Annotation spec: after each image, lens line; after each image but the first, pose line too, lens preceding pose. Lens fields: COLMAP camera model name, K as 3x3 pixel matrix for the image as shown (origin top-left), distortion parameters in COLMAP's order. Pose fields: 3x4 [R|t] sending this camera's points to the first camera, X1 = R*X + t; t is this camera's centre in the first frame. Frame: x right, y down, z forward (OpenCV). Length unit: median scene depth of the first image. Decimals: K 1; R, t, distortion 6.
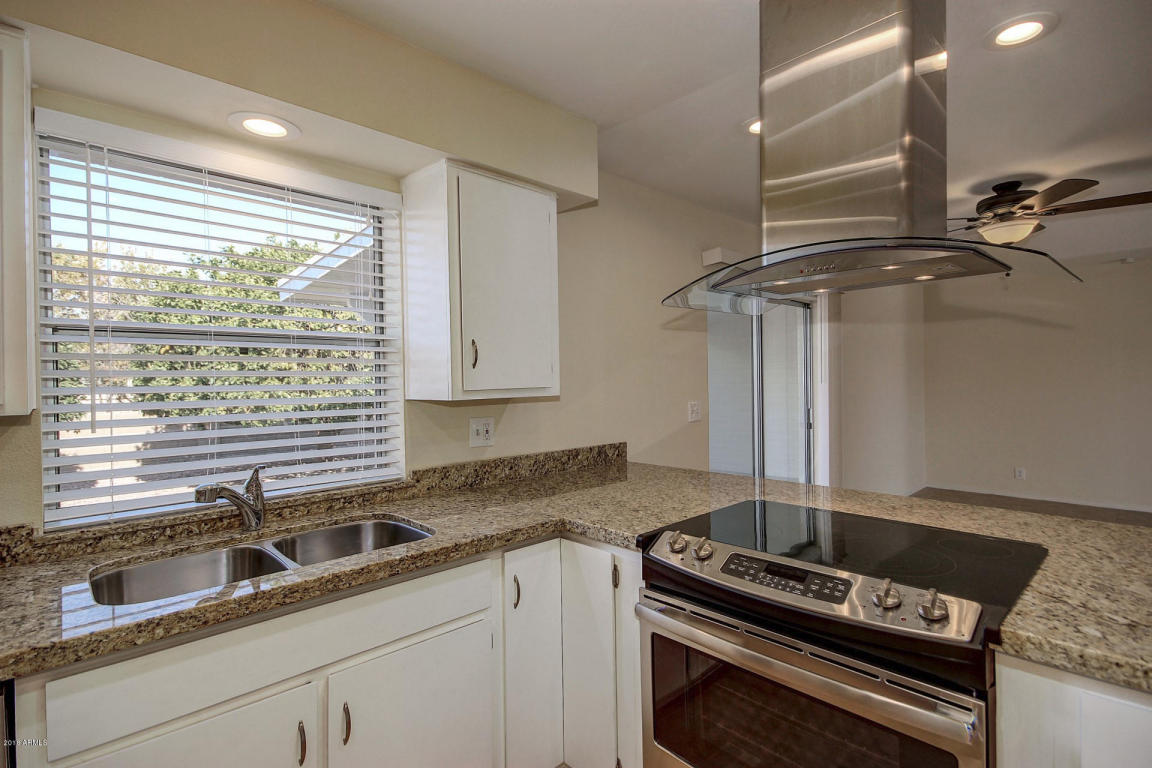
lens RADIAL K [[563.9, 0, 572.9], [0, 563.9, 381.6], [0, 0, 1]] dist [0.000091, -0.000844]
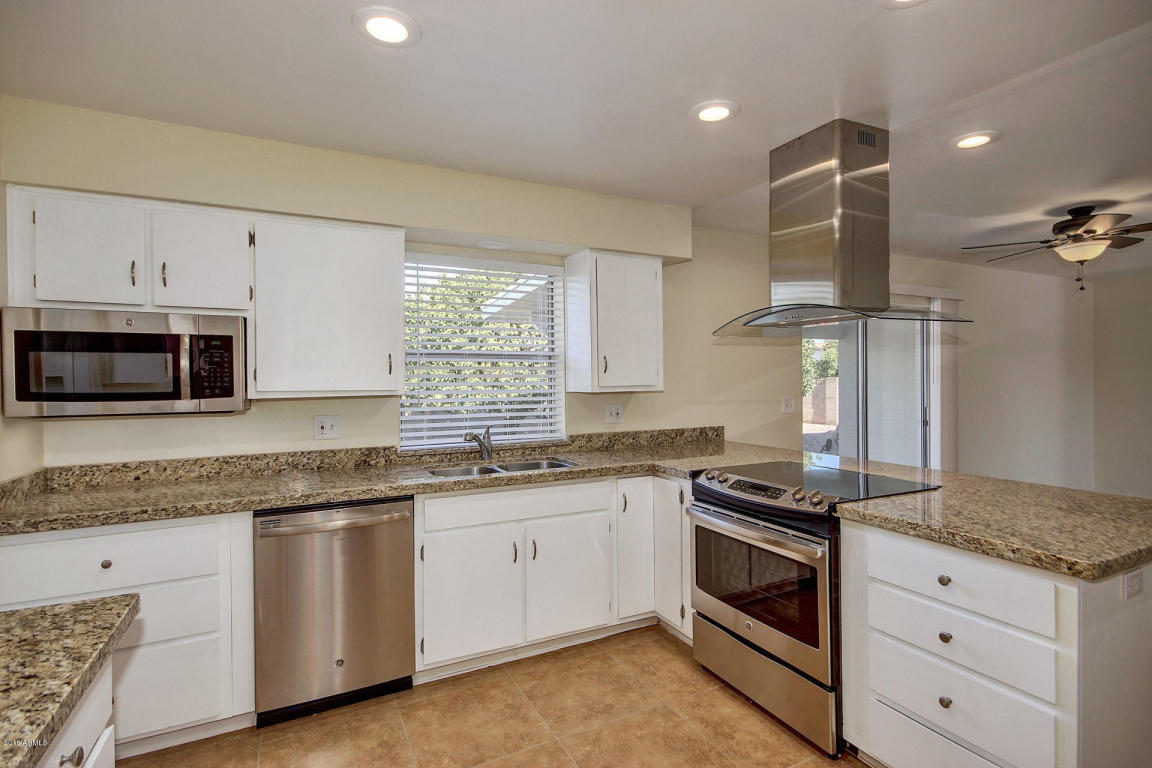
lens RADIAL K [[568.9, 0, 573.4], [0, 568.9, 383.8], [0, 0, 1]] dist [-0.002233, -0.000873]
pose [[0.957043, 0.009293, -0.289798, 0.204974], [-0.006853, 0.999932, 0.009434, -0.006722], [0.289866, -0.007042, 0.957041, -0.581912]]
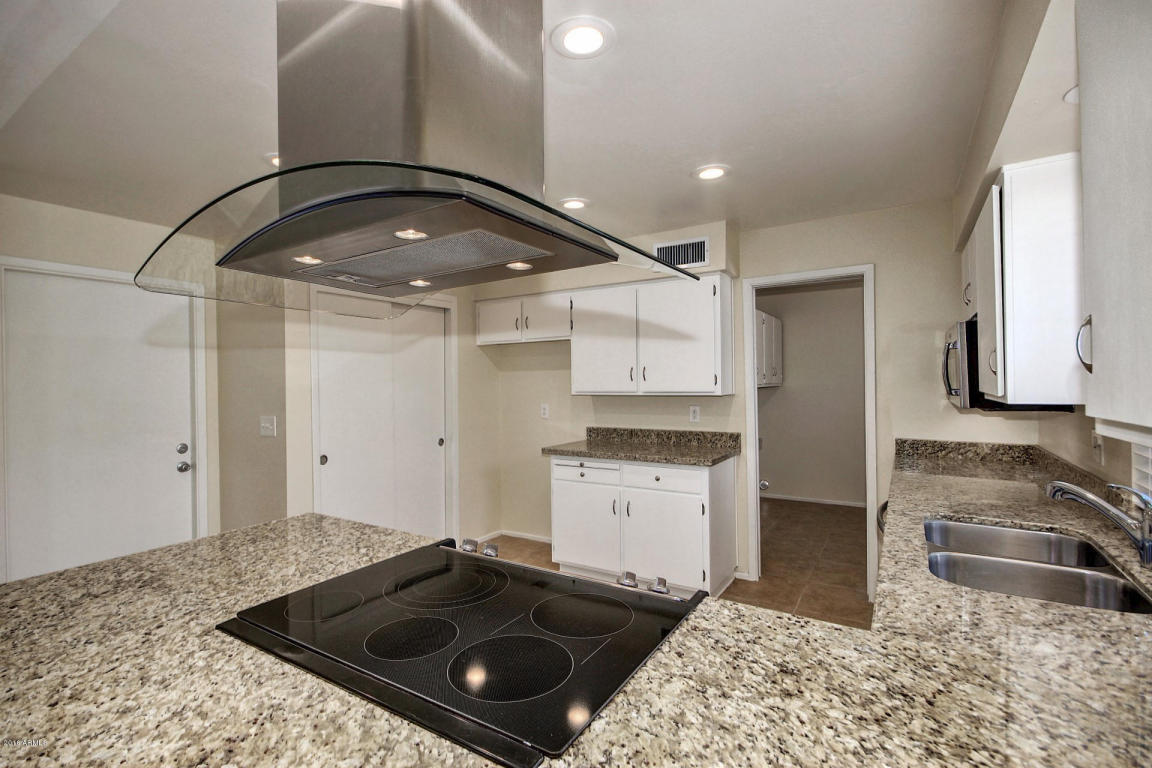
lens RADIAL K [[527.8, 0, 567.2], [0, 527.8, 378.5], [0, 0, 1]] dist [0.000604, -0.000626]
pose [[-0.972798, 0.024312, -0.230377, 0.352878], [0.023579, 0.999704, 0.005932, -0.031161], [0.230453, 0.000339, -0.973083, 1.245261]]
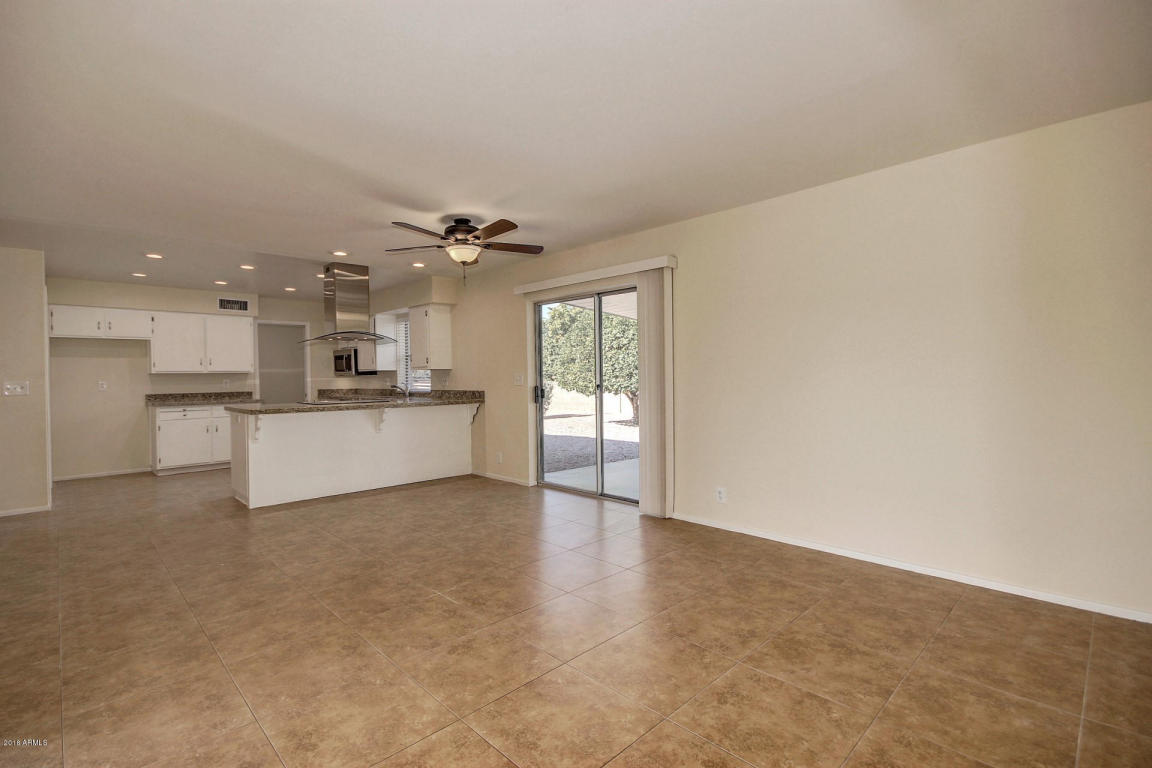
lens RADIAL K [[527.8, 0, 567.2], [0, 527.8, 378.5], [0, 0, 1]] dist [0.000604, -0.000626]
pose [[-0.003039, 0.018607, -0.999822, 3.154413], [0.005575, 0.999812, 0.018590, 0.027946], [0.999980, -0.005518, -0.003143, 1.917736]]
